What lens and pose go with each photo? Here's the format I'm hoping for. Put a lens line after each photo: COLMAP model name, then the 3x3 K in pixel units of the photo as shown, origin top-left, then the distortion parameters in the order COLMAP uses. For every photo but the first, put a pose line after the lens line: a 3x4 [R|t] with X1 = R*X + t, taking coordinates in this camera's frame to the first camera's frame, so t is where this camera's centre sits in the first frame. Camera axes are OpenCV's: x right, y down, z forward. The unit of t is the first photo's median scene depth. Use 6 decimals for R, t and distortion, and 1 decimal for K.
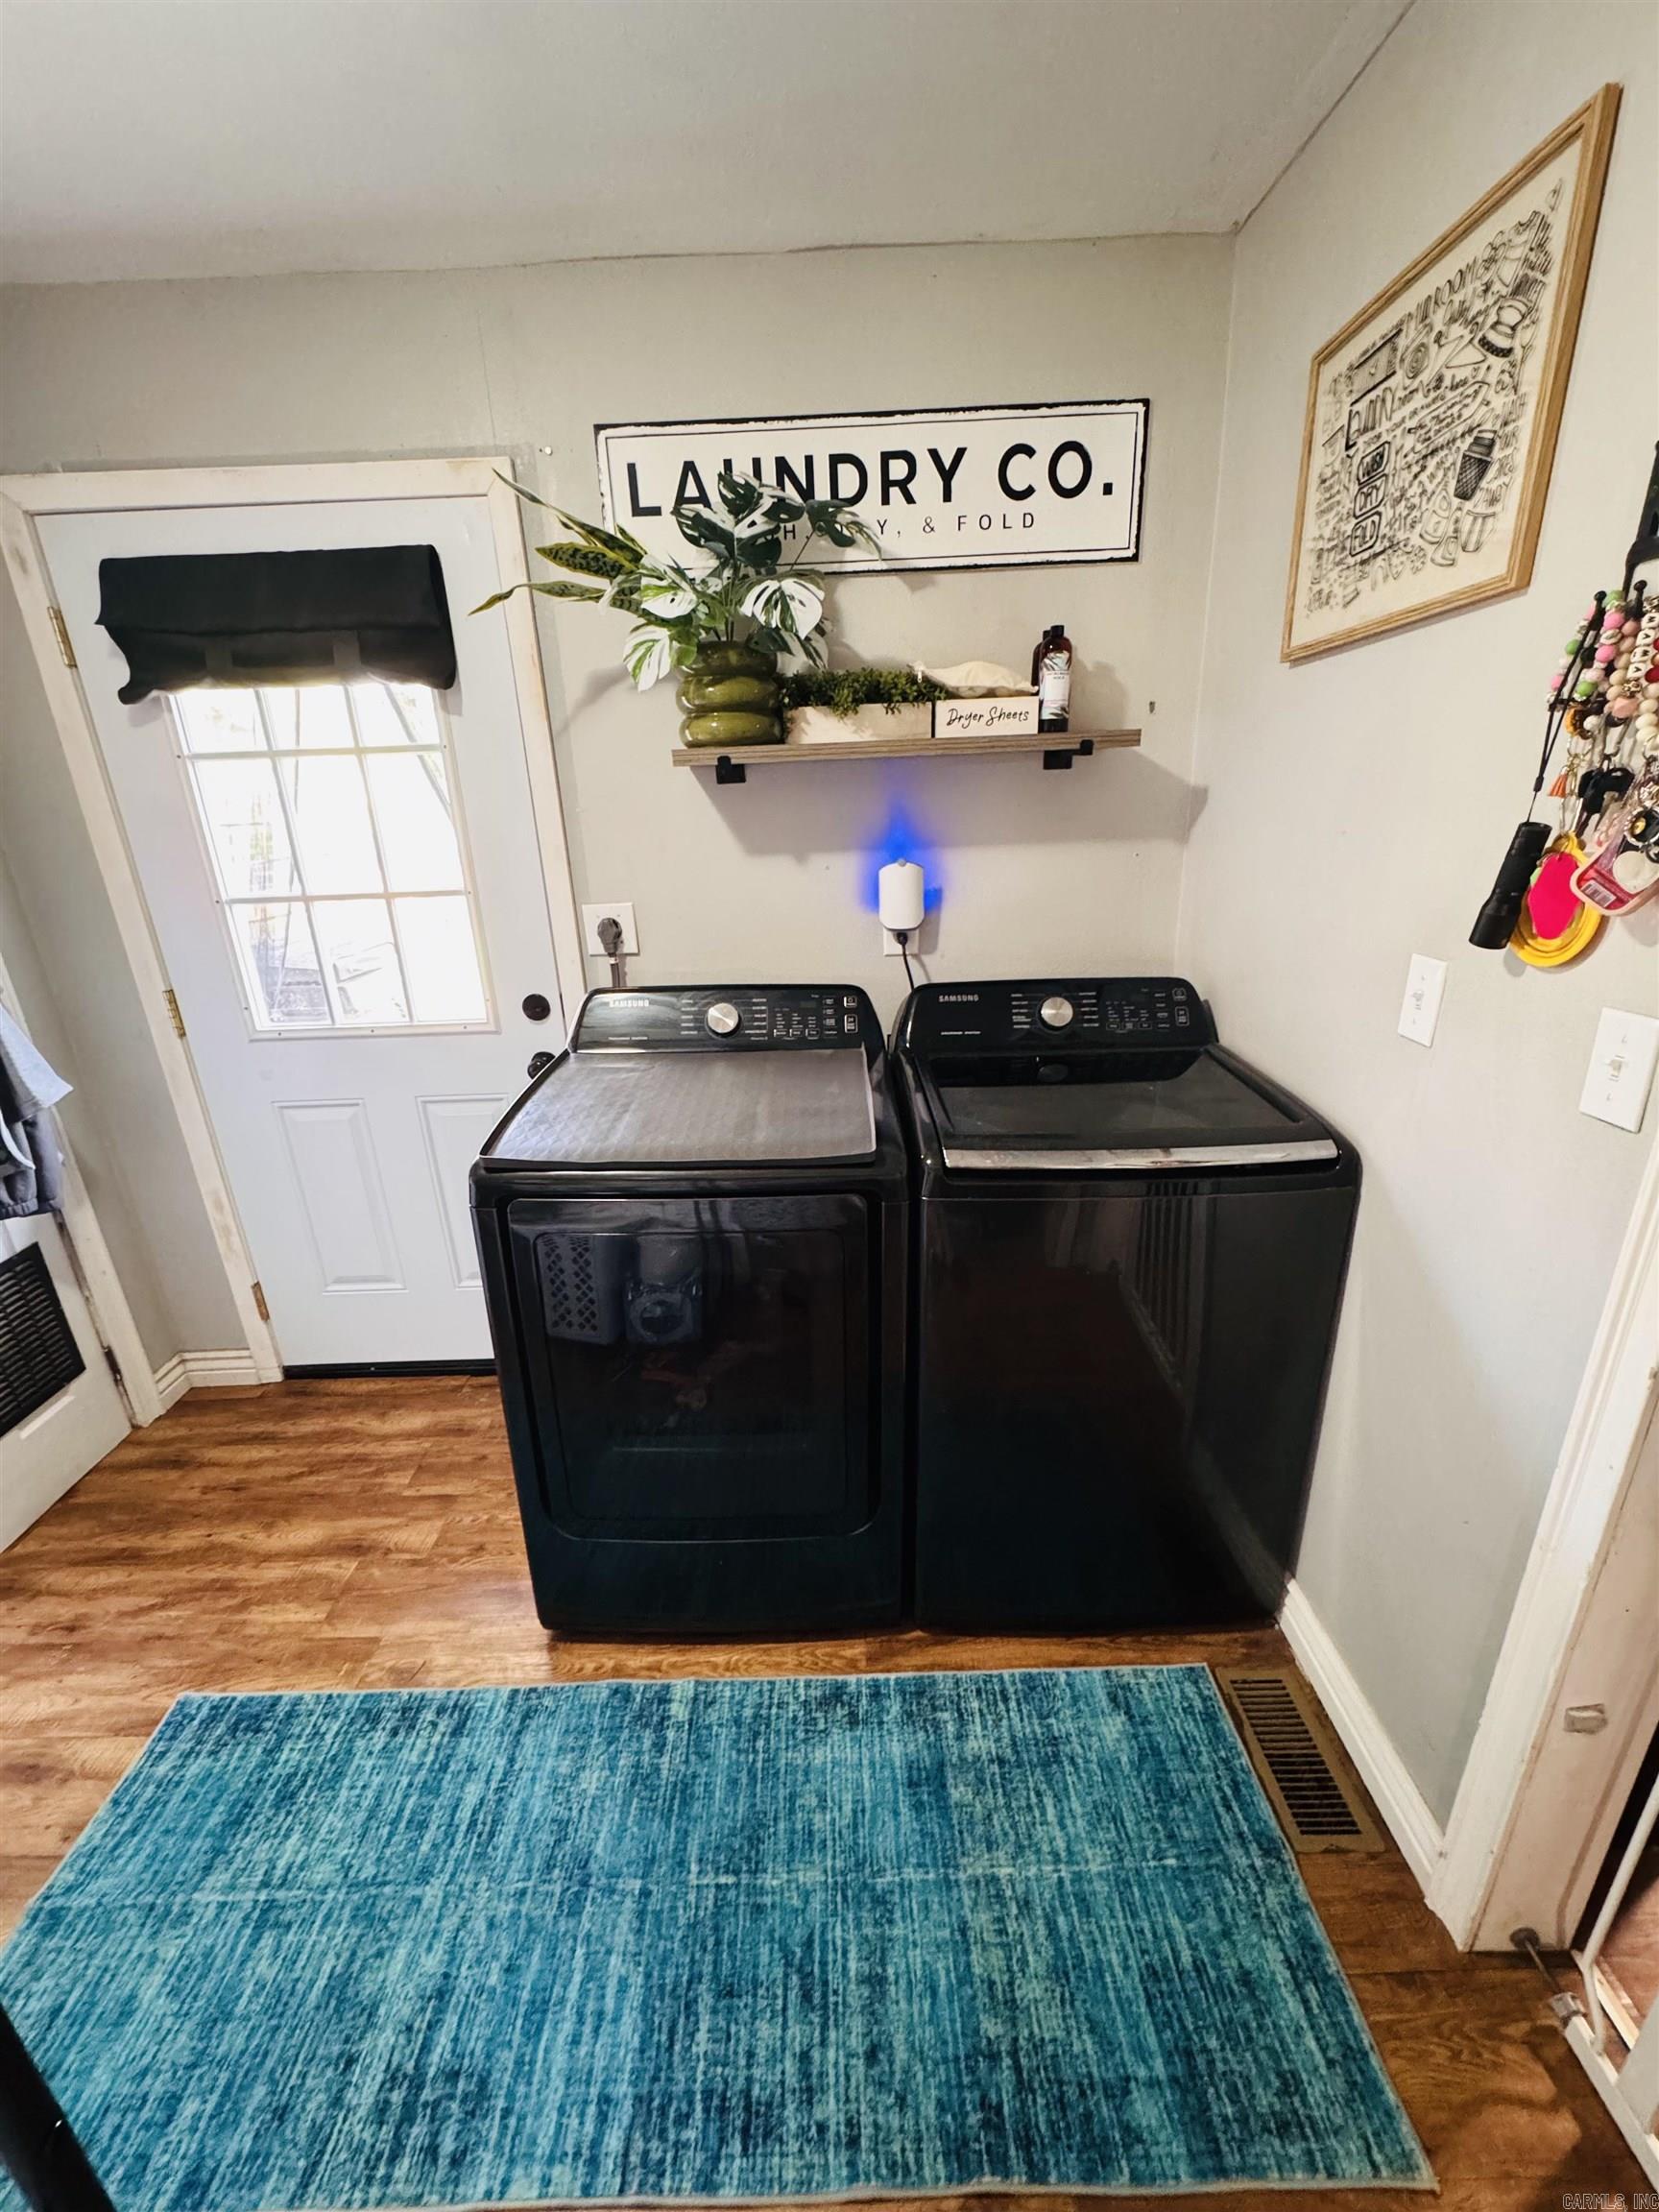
lens RADIAL K [[880.9, 0, 829.1], [0, 880.9, 1097.5], [0, 0, 1]] dist [-0.002473, 0.000613]
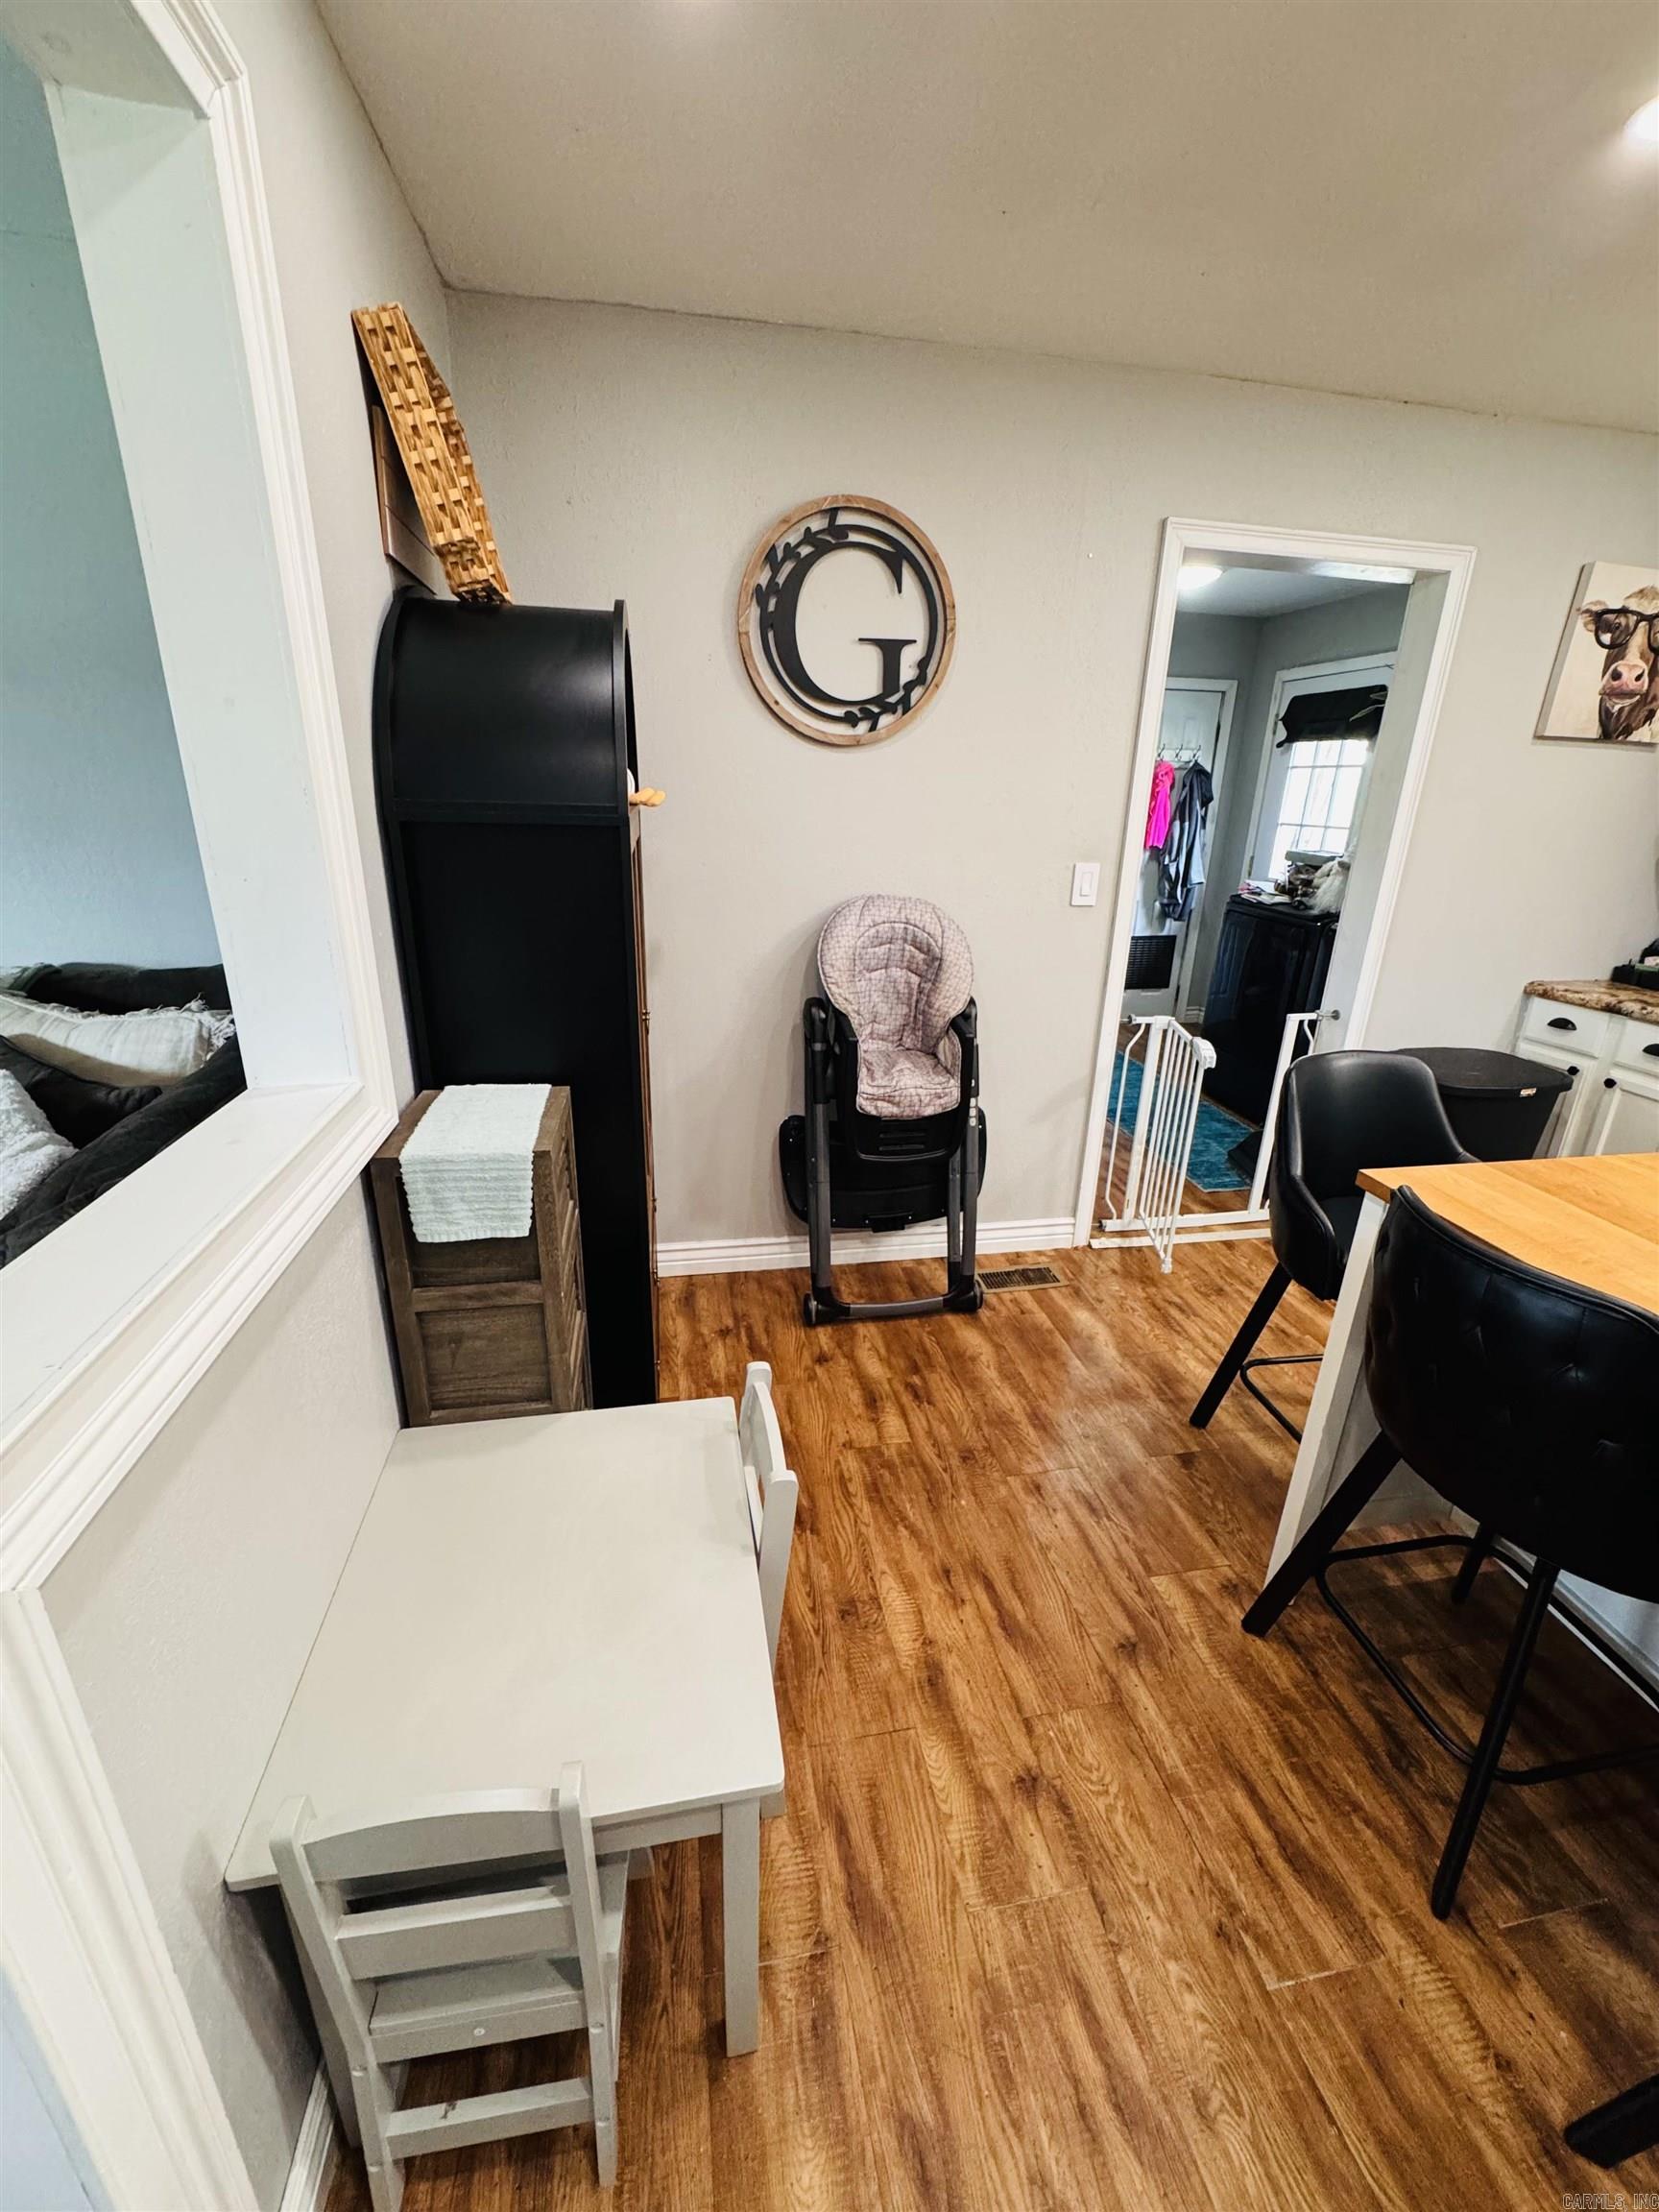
lens RADIAL K [[880.9, 0, 835.8], [0, 880.9, 1097.3], [0, 0, 1]] dist [-0.002473, 0.000613]
pose [[0.184837, 0.362306, -0.913548, 2.082718], [-0.359513, 0.890061, 0.280252, 0.281331], [0.914651, 0.276631, 0.294770, -0.870765]]
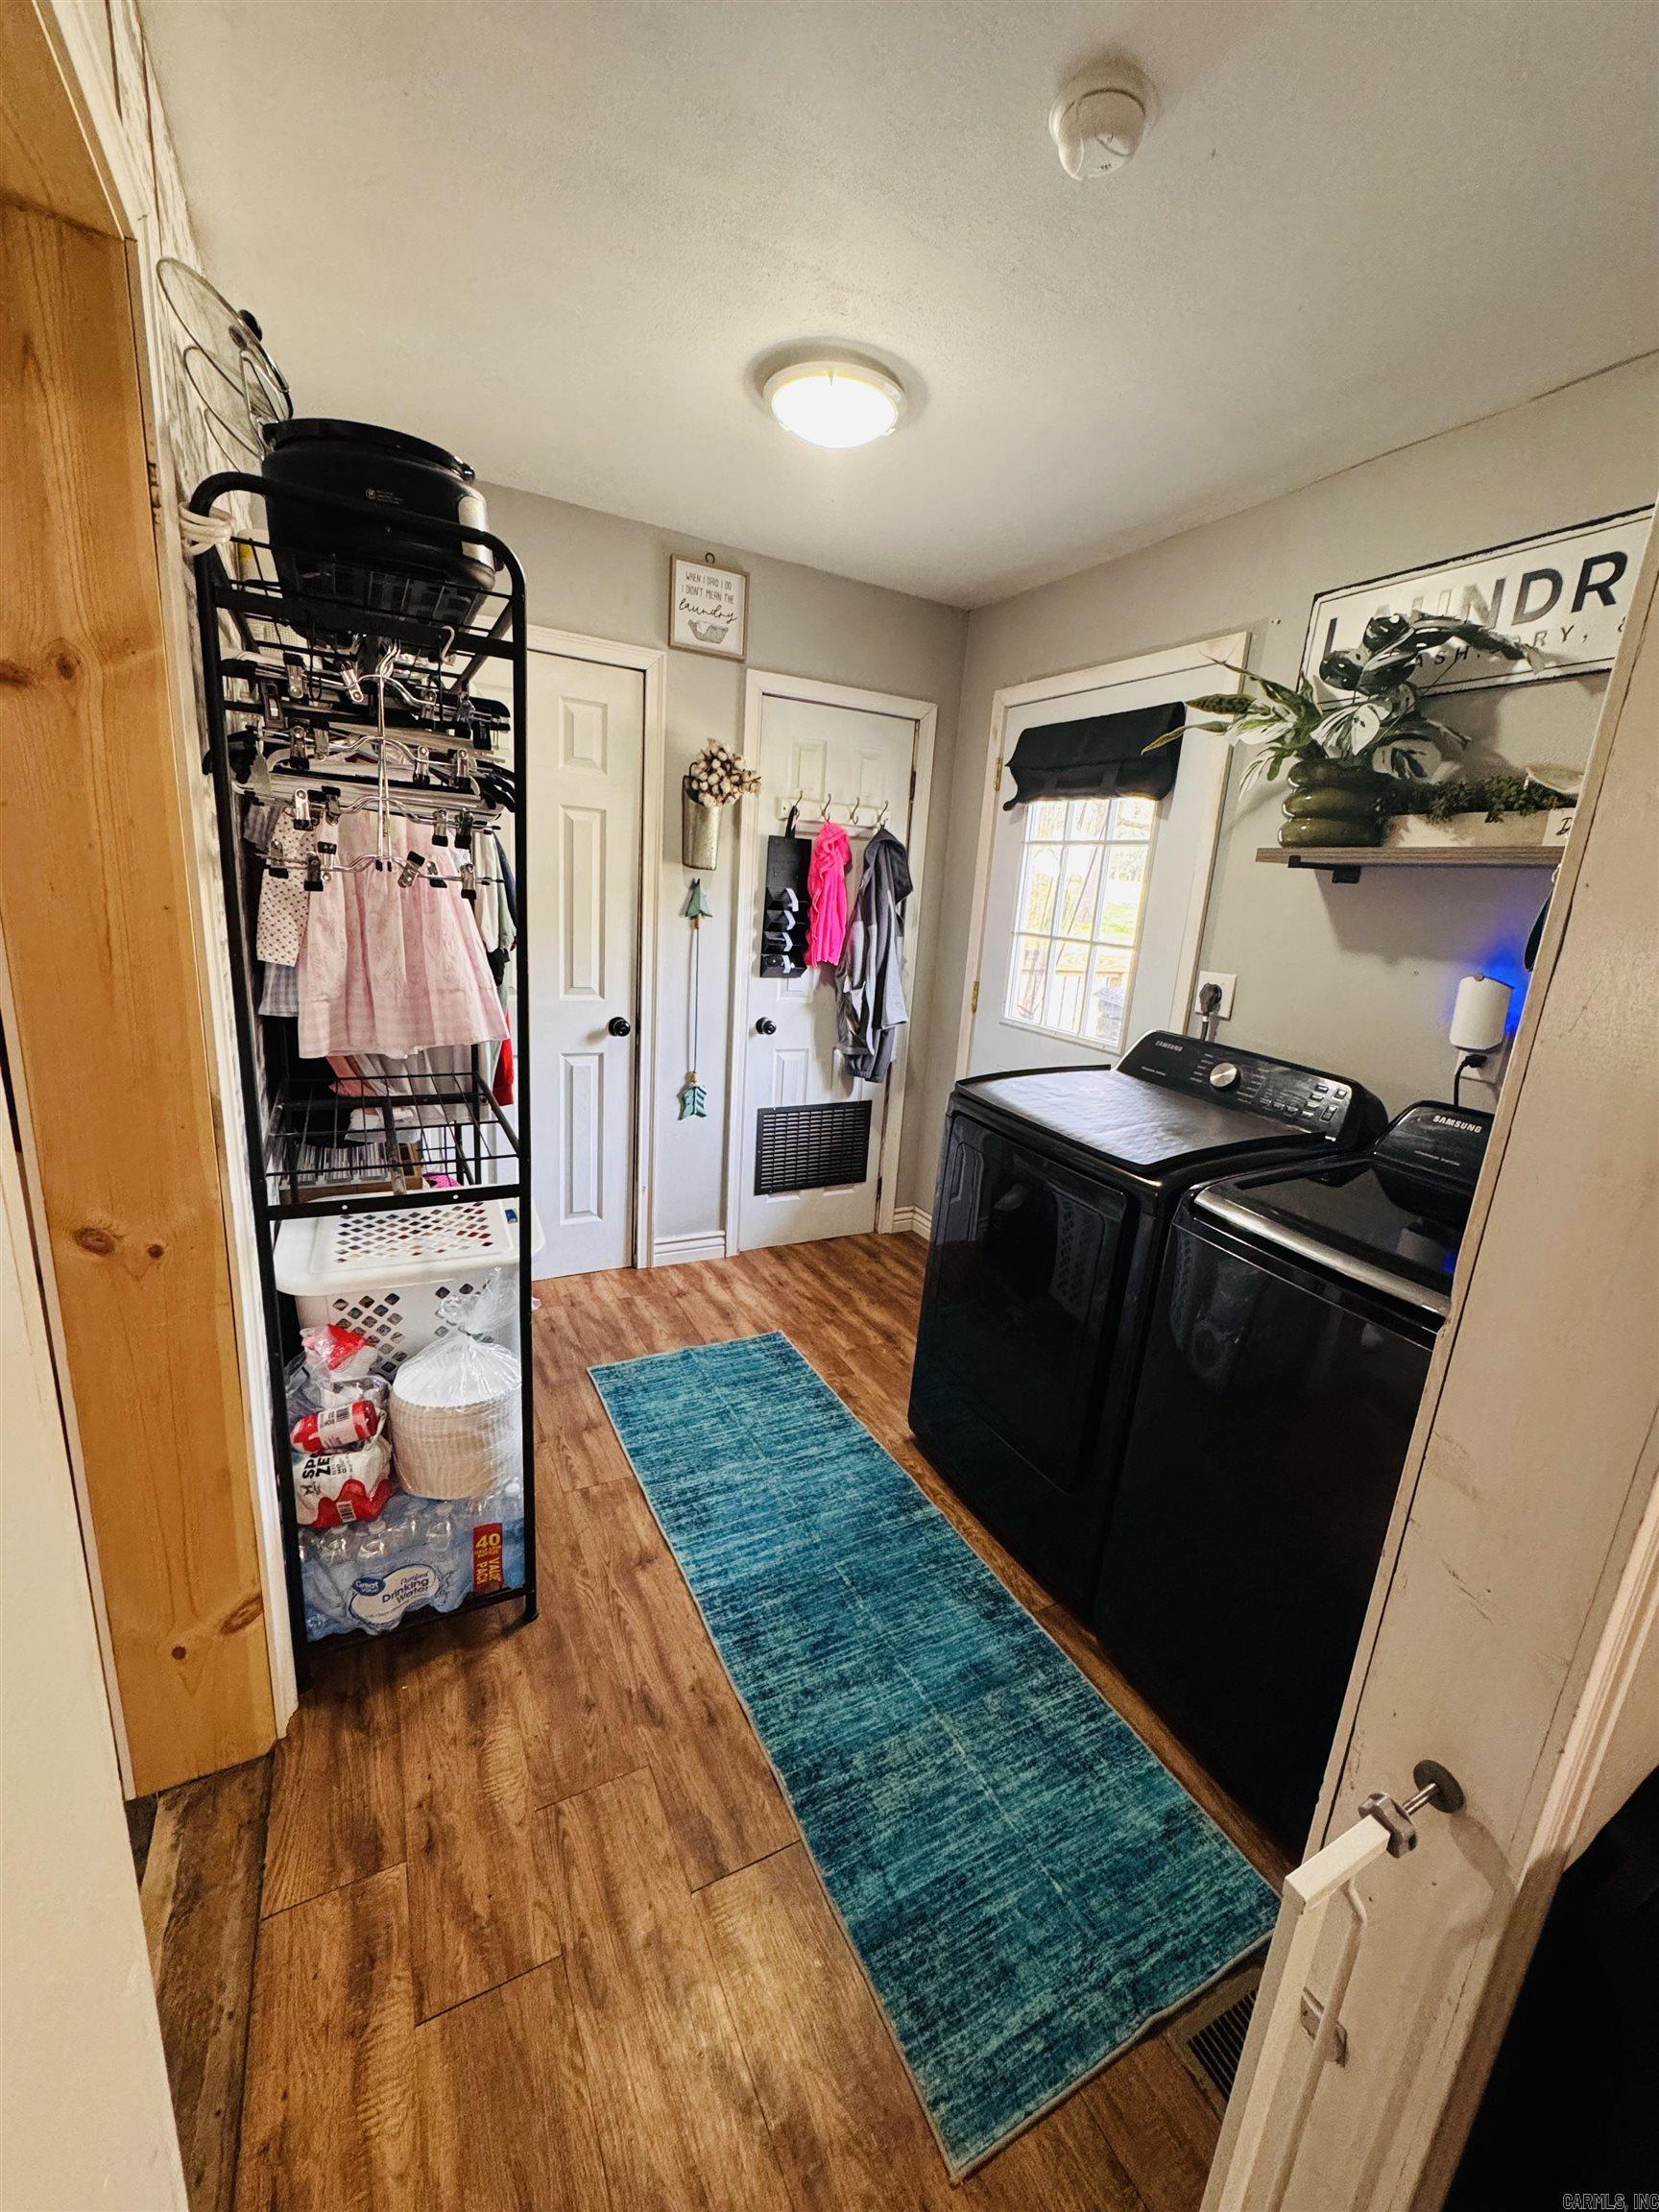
lens RADIAL K [[880.9, 0, 824.7], [0, 880.9, 1091.4], [0, 0, 1]] dist [-0.002473, 0.000613]
pose [[0.451333, 0.272721, -0.849660, 0.687630], [-0.372862, 0.922687, 0.098099, 0.010864], [0.810723, 0.272531, 0.518126, -0.002648]]
